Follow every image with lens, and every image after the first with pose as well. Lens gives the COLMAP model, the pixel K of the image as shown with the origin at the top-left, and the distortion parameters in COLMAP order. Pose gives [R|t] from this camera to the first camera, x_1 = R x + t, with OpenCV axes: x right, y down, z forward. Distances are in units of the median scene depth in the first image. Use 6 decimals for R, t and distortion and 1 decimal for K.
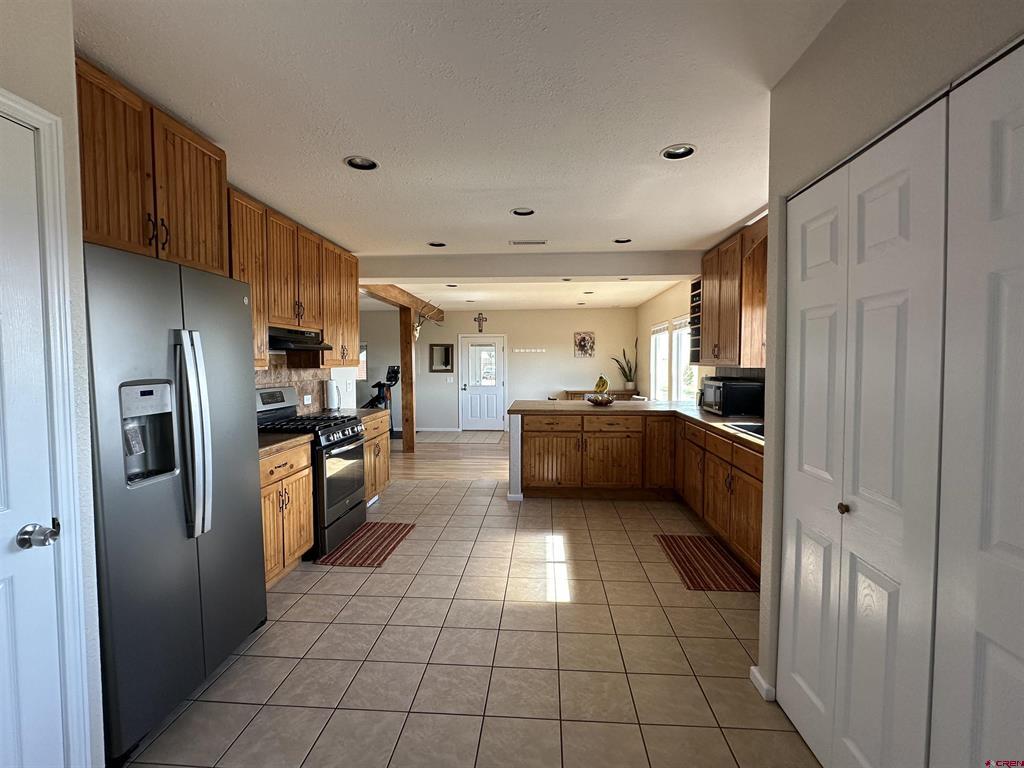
lens RADIAL K [[471.1, 0, 511.1], [0, 471.1, 384.0], [0, 0, 1]] dist [-0.012770, -0.000193]
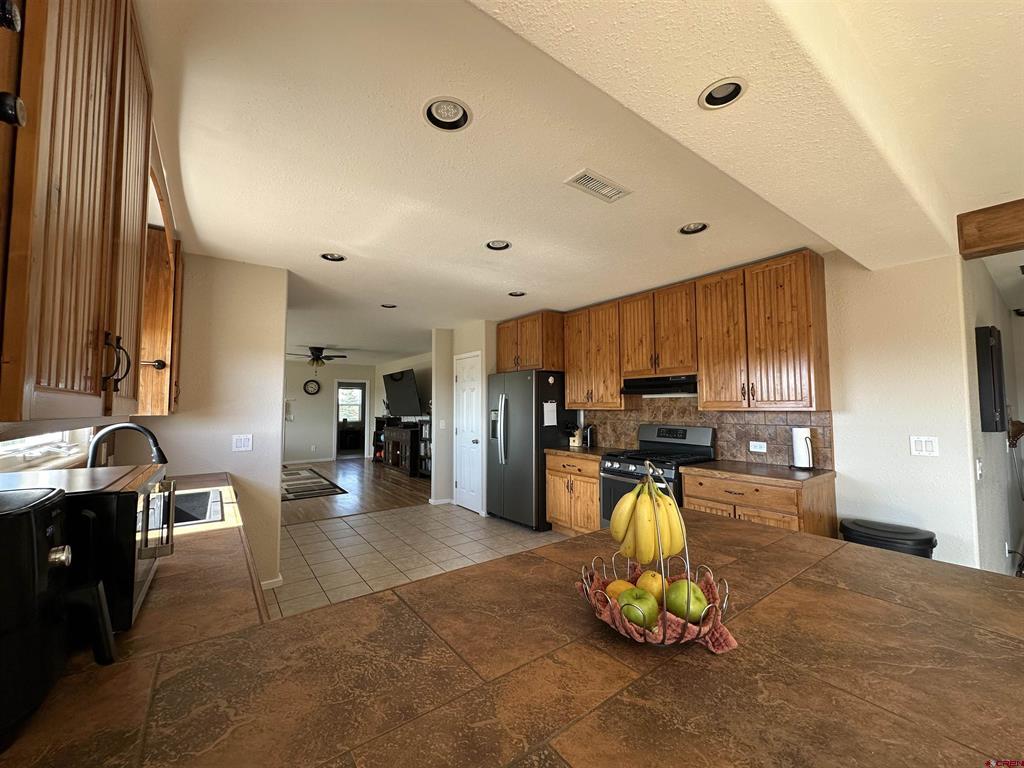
lens RADIAL K [[406.4, 0, 508.6], [0, 406.4, 386.8], [0, 0, 1]] dist [-0.005756, 0.001809]
pose [[-0.760761, -0.028527, -0.648404, 0.389379], [-0.028311, 0.999541, -0.010759, -0.053775], [0.648414, 0.010172, -0.761220, 1.201126]]
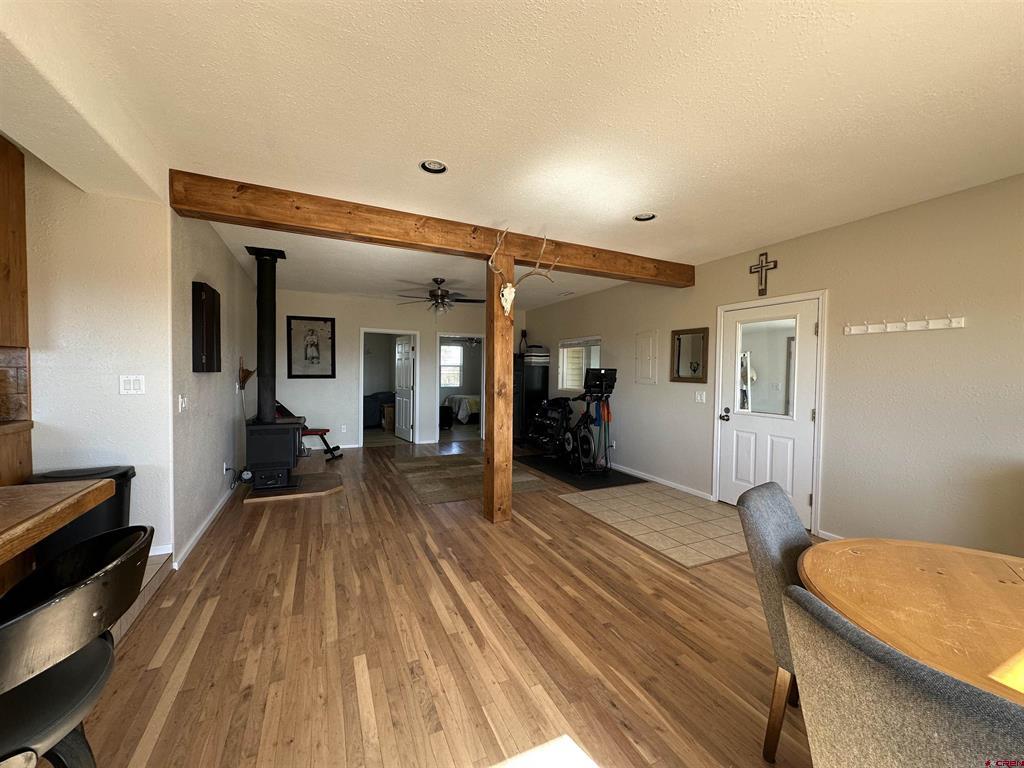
lens RADIAL K [[406.4, 0, 510.6], [0, 406.4, 384.7], [0, 0, 1]] dist [-0.005756, 0.001809]
pose [[0.493034, 0.038127, -0.869174, 0.343825], [-0.059740, 0.998165, 0.009899, -0.031688], [0.867957, 0.047044, 0.494407, 1.330184]]
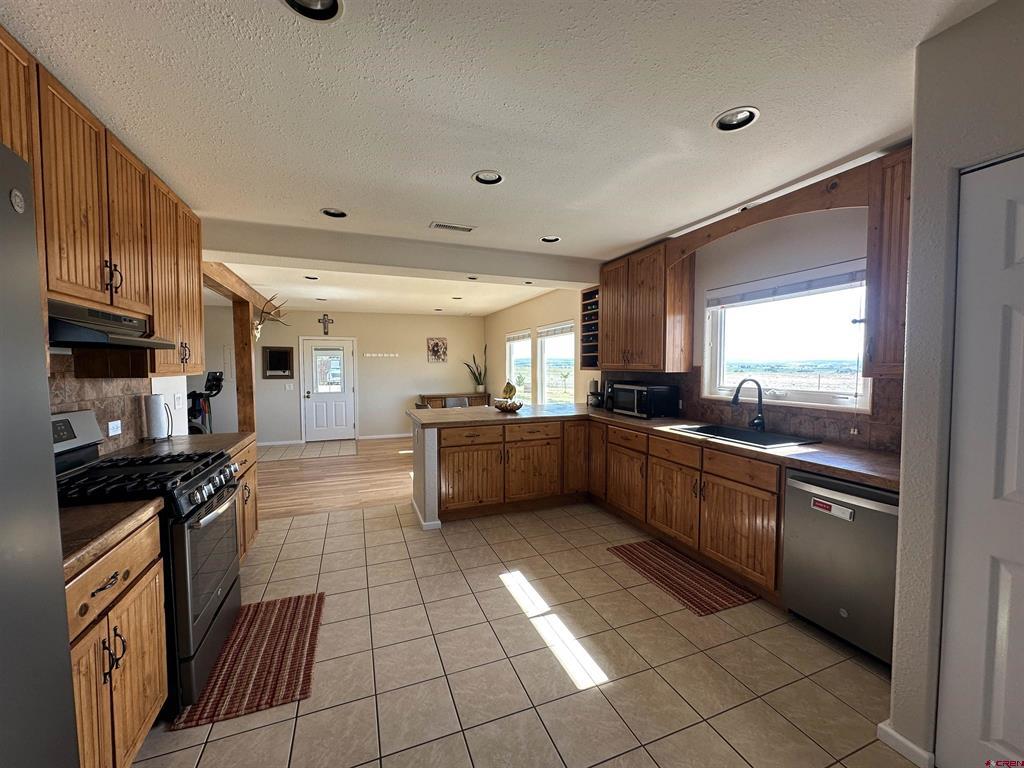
lens RADIAL K [[406.4, 0, 511.3], [0, 406.4, 382.5], [0, 0, 1]] dist [-0.005756, 0.001809]
pose [[0.903013, -0.017933, 0.429239, -0.176830], [0.021327, 0.999768, -0.003097, -0.013385], [-0.429084, 0.011951, 0.903186, 0.272715]]
